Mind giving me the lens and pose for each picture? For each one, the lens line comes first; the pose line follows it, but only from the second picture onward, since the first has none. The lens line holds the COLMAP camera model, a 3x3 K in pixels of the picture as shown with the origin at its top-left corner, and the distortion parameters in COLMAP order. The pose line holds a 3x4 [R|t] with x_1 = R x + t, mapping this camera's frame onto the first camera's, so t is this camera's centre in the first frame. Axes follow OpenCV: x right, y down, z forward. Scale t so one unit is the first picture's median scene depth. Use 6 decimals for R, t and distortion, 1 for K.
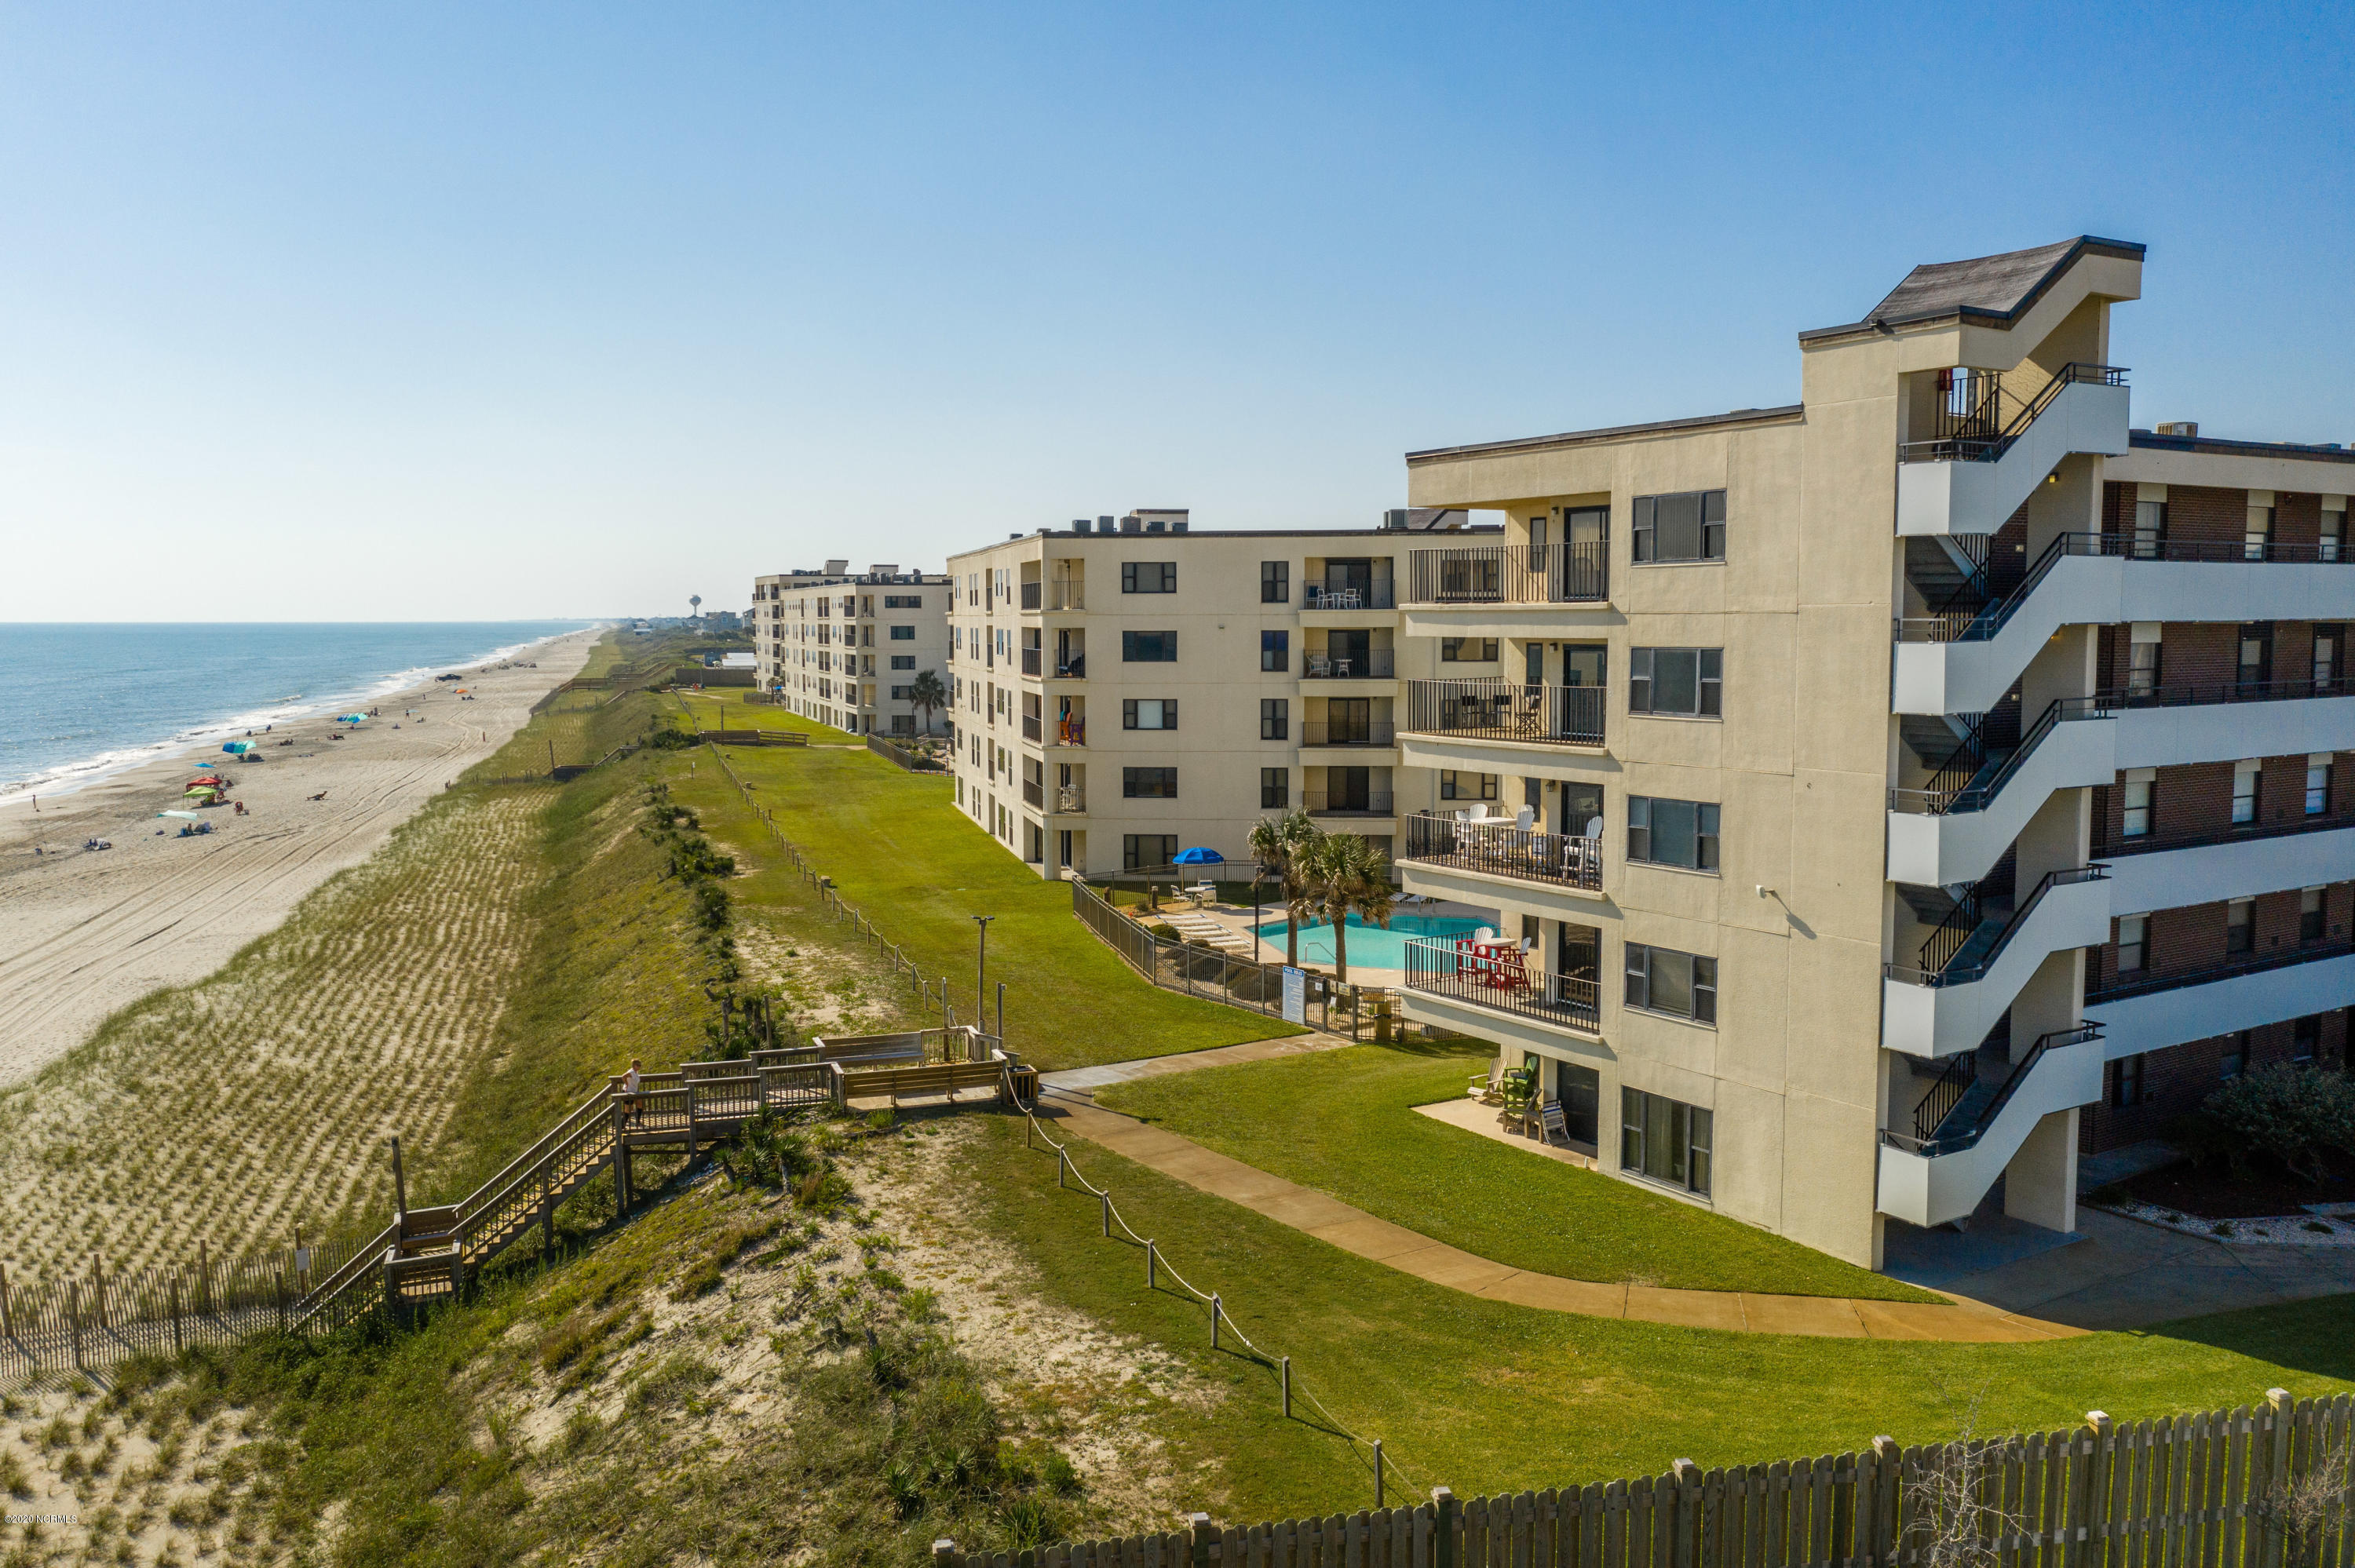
lens RADIAL K [[1866.8, 0, 1181.4], [0, 1866.8, 792.0], [0, 0, 1]] dist [-0.004966, 0.001016]
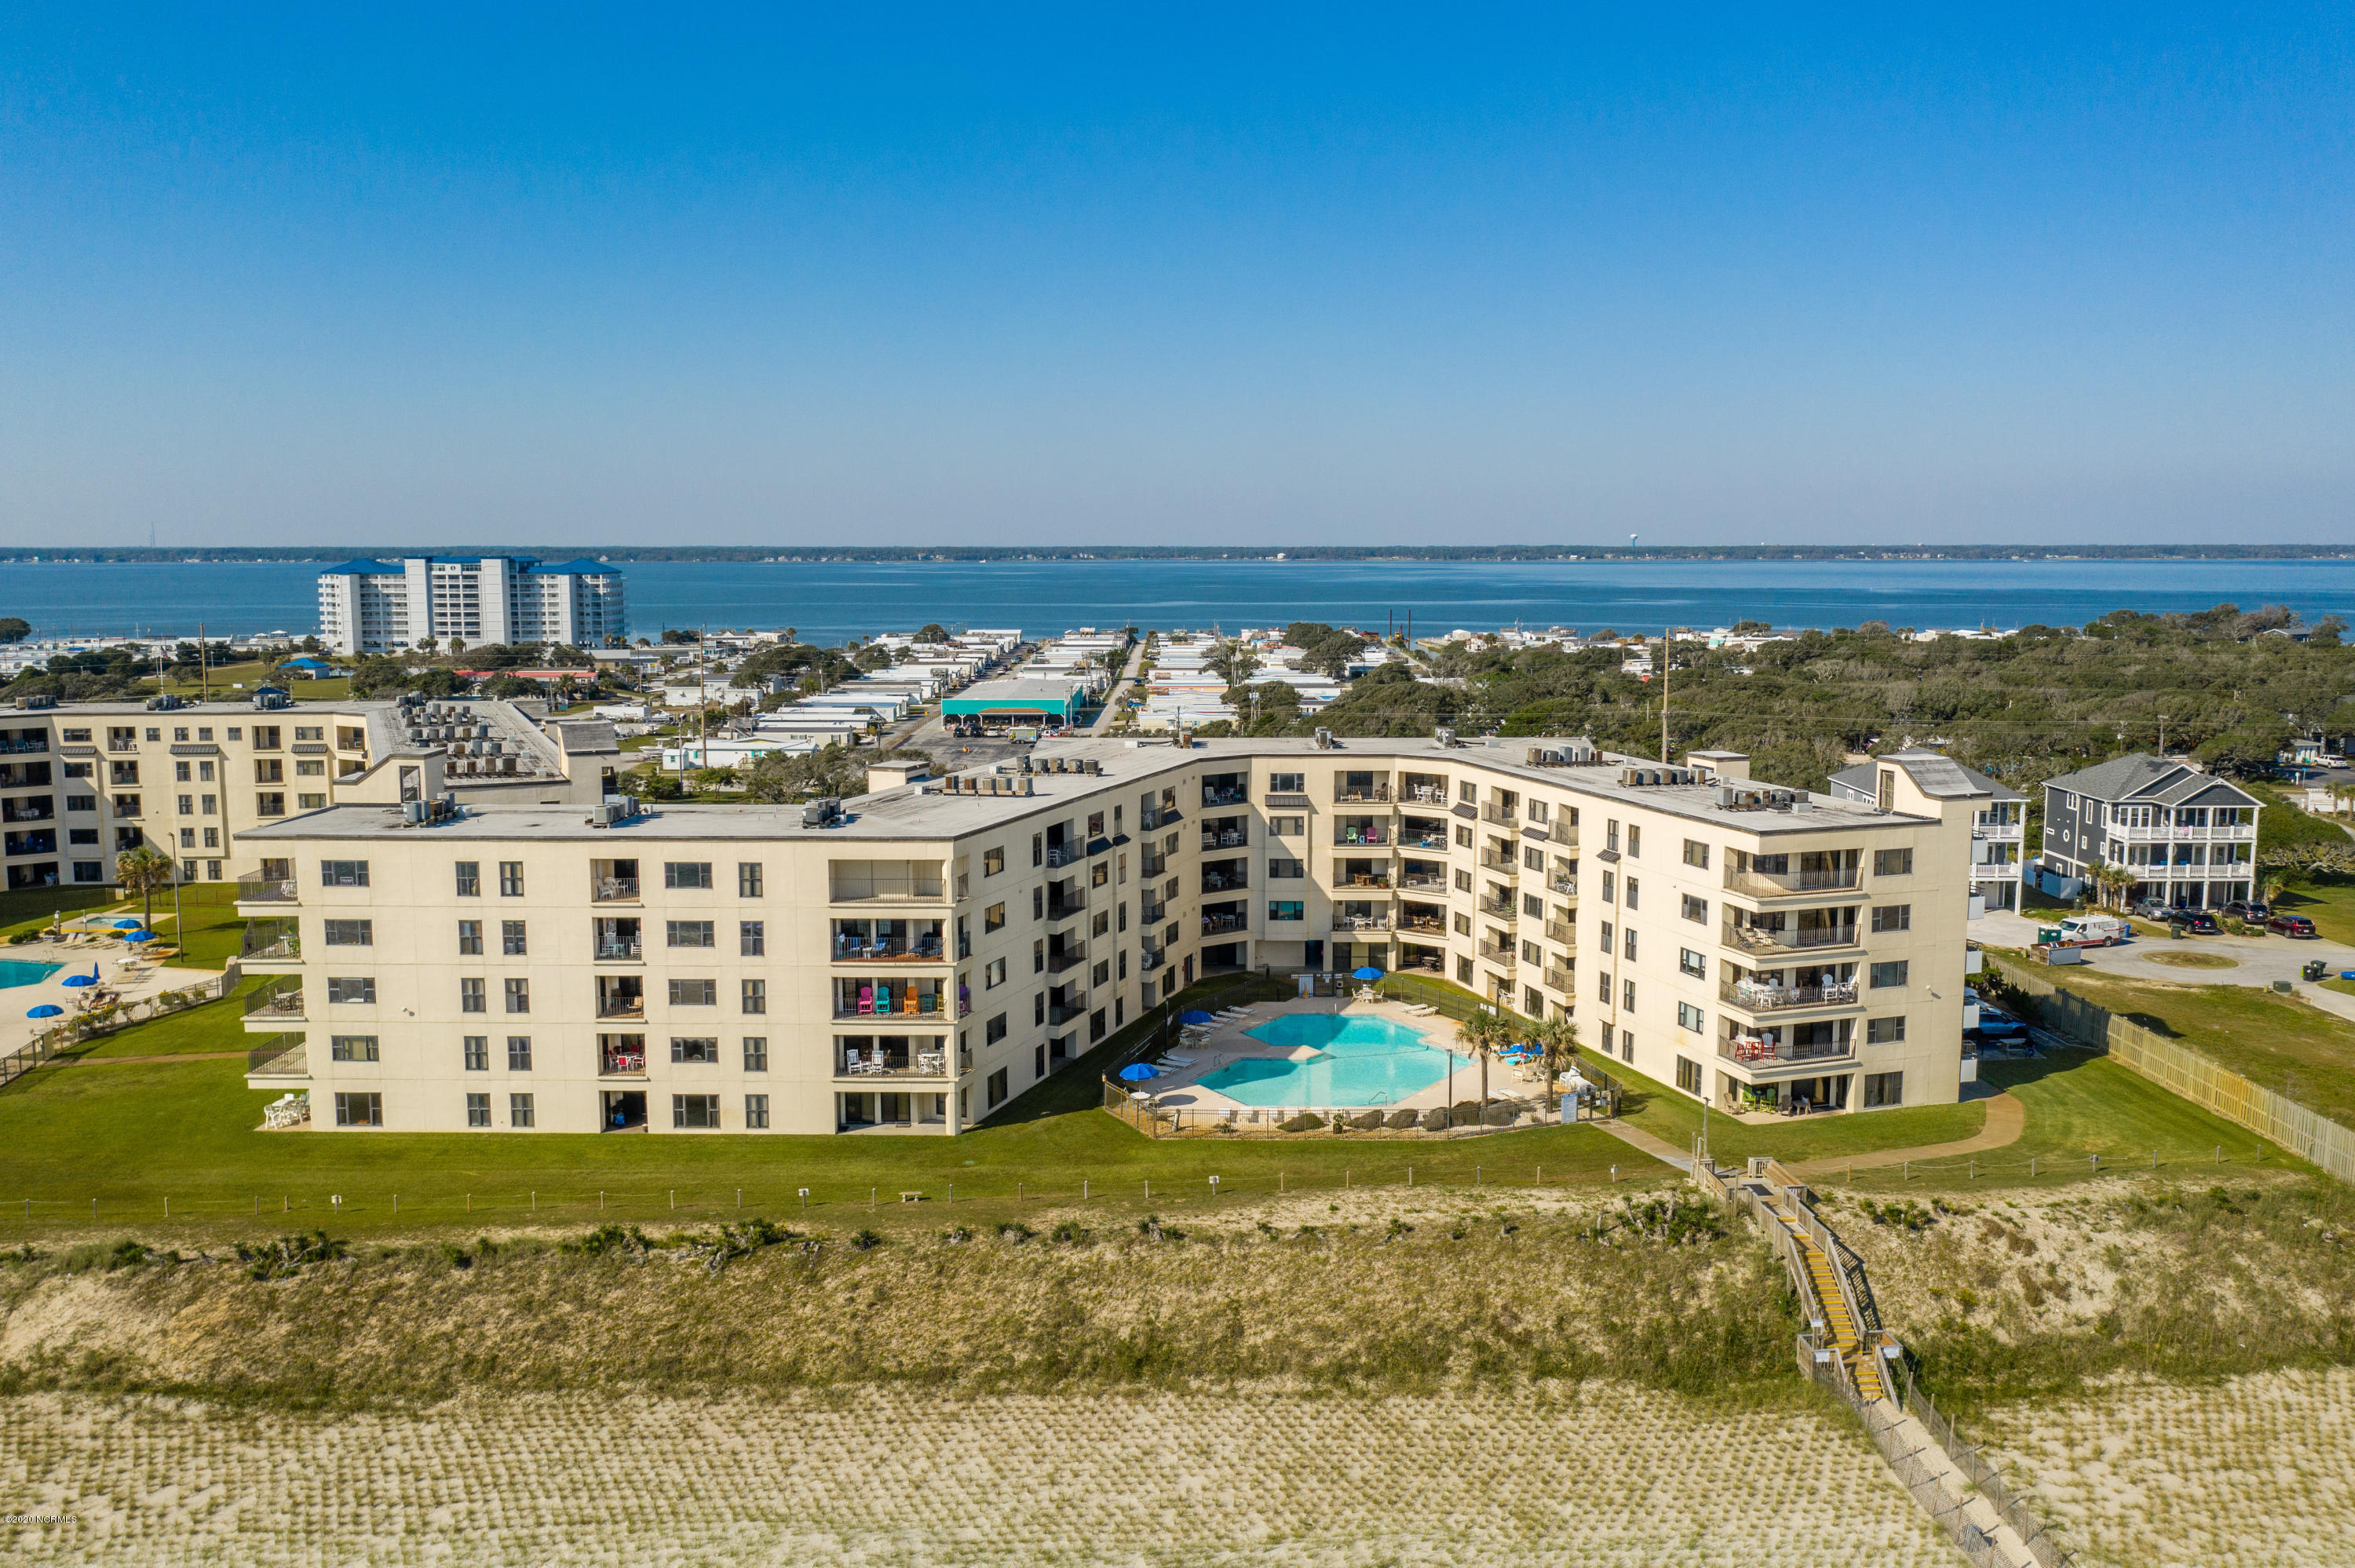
lens RADIAL K [[1884.5, 0, 1180.2], [0, 1884.5, 788.7], [0, 0, 1]] dist [-0.009333, 0.007180]
pose [[0.250962, -0.120892, 0.960418, -2.491331], [0.090645, 0.990746, 0.101024, -0.592479], [-0.963744, 0.061704, 0.259598, 1.236926]]
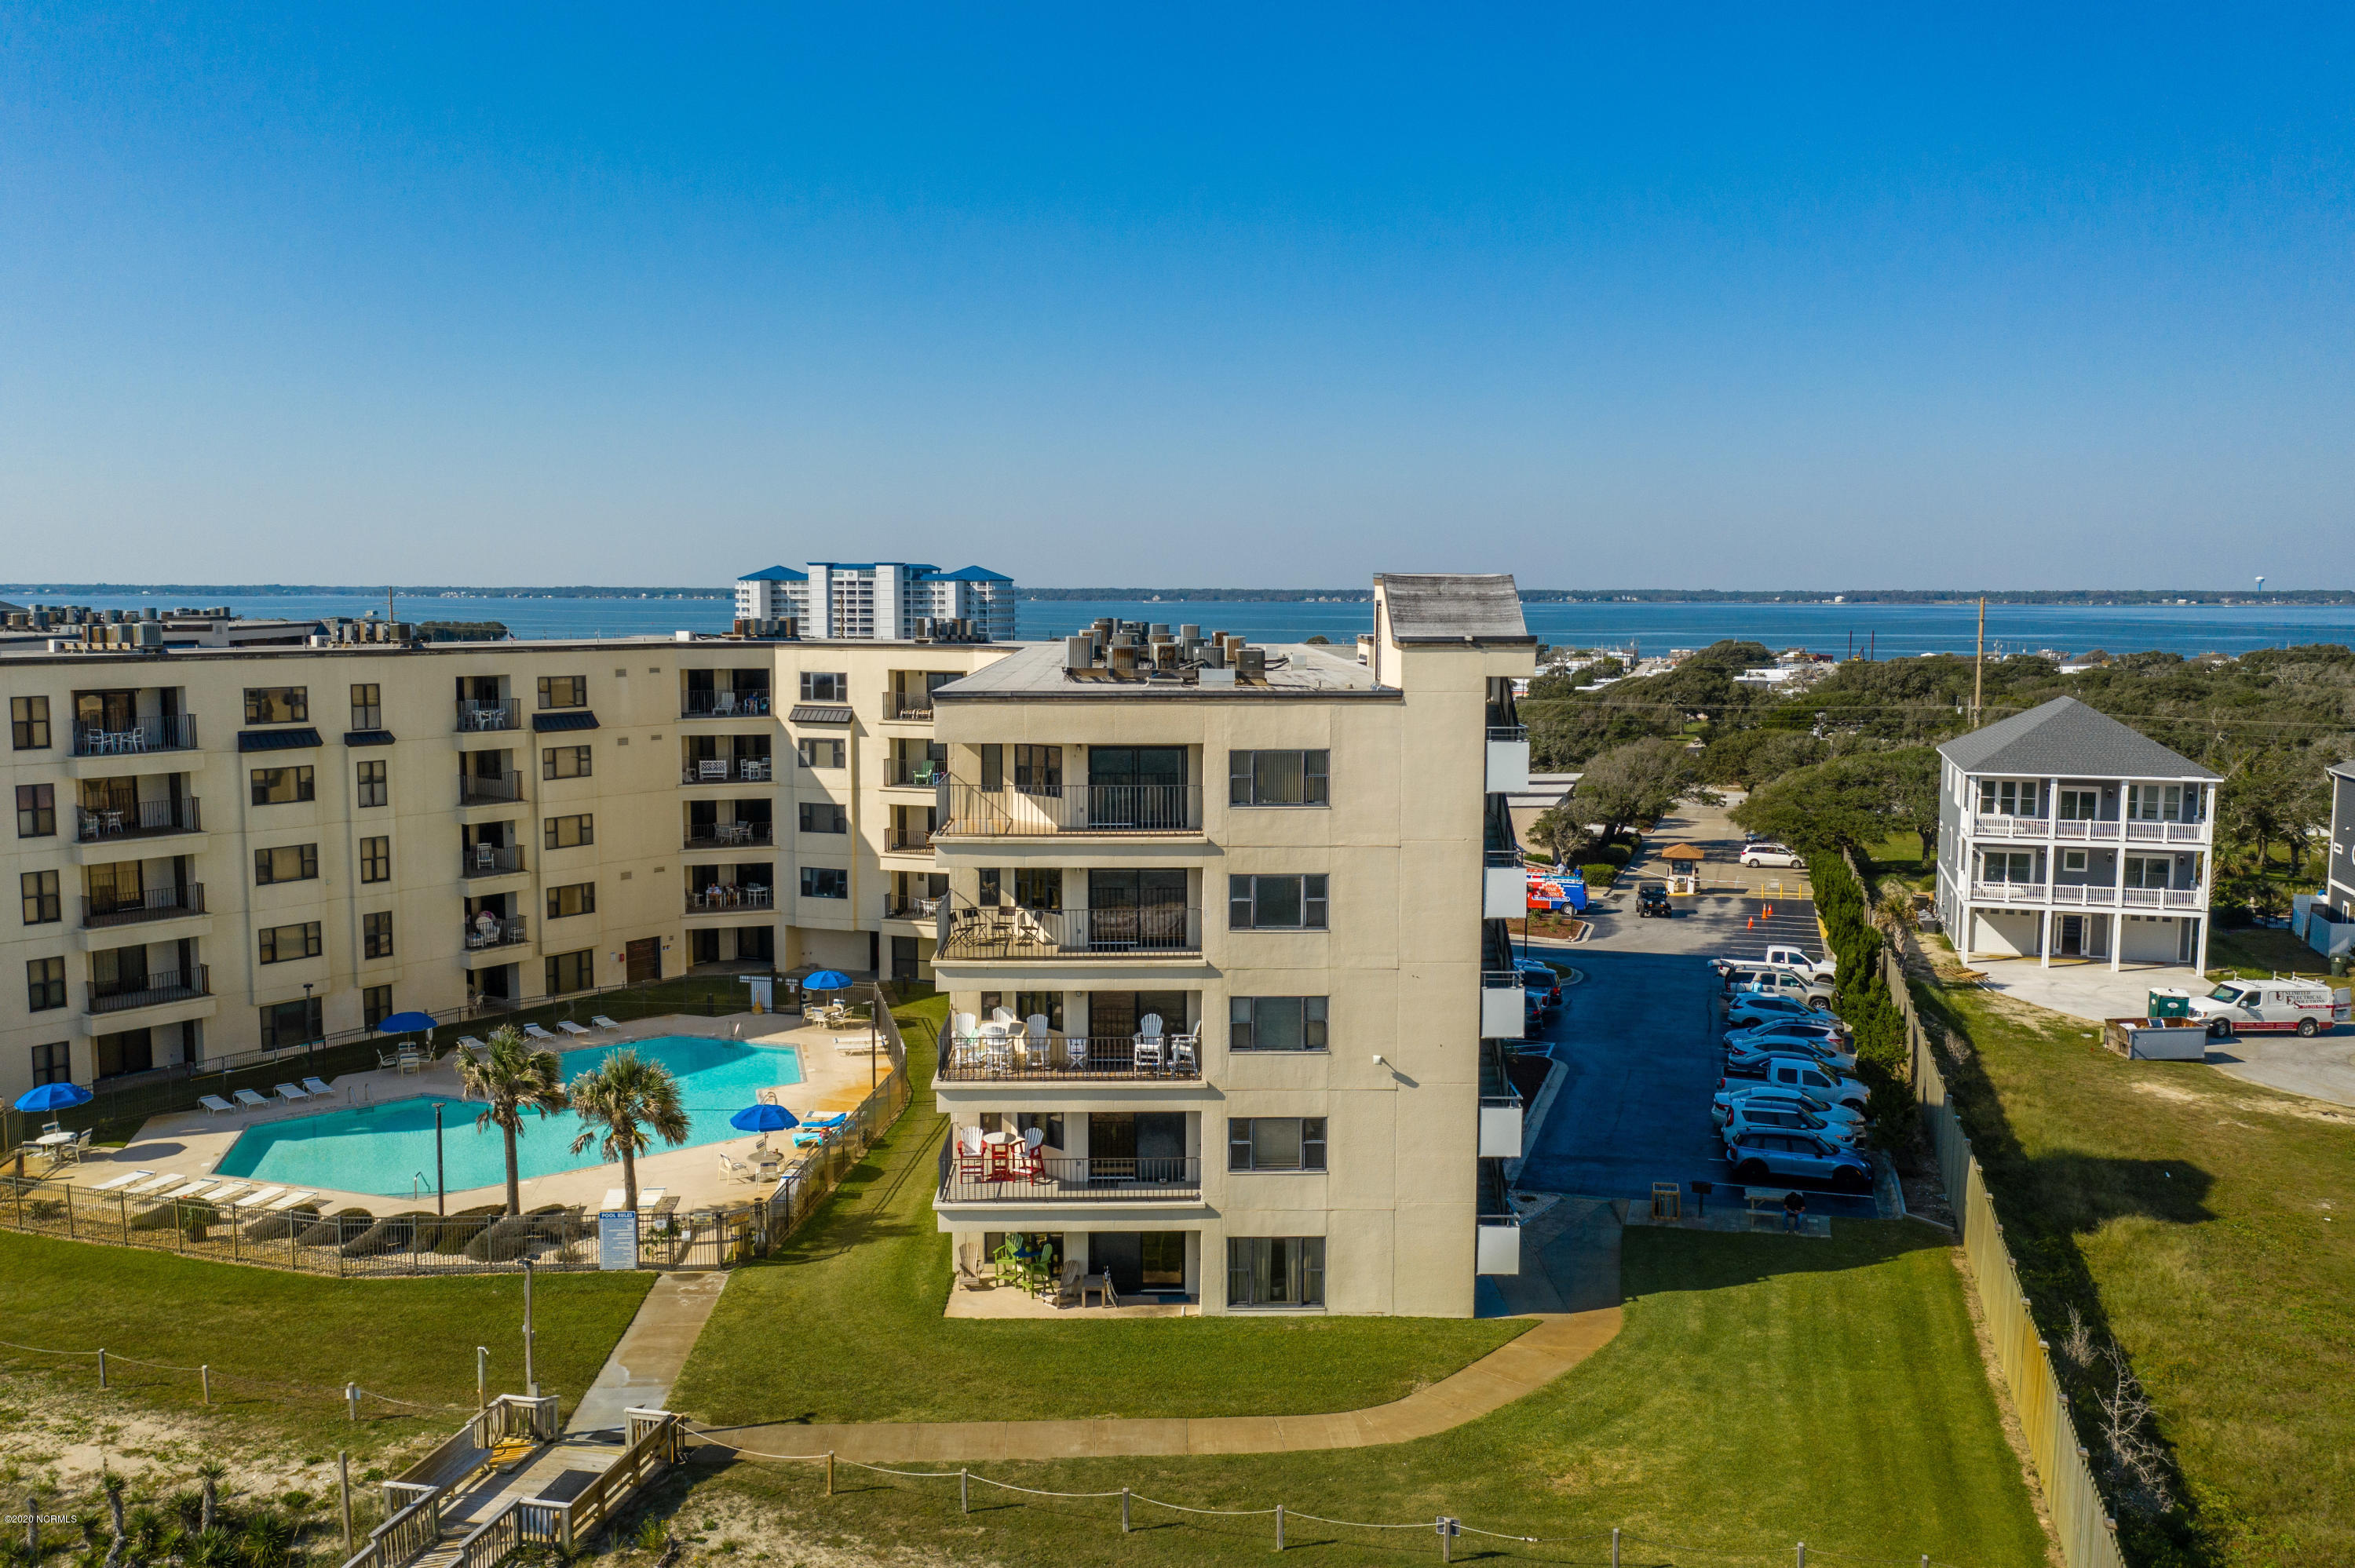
lens RADIAL K [[1861.9, 0, 1177.5], [0, 1861.9, 784.0], [0, 0, 1]] dist [-0.010296, 0.012106]
pose [[0.523102, -0.082335, 0.848284, -0.781072], [0.073924, 0.995955, 0.051083, -0.198229], [-0.849058, 0.035987, 0.527072, 0.398412]]
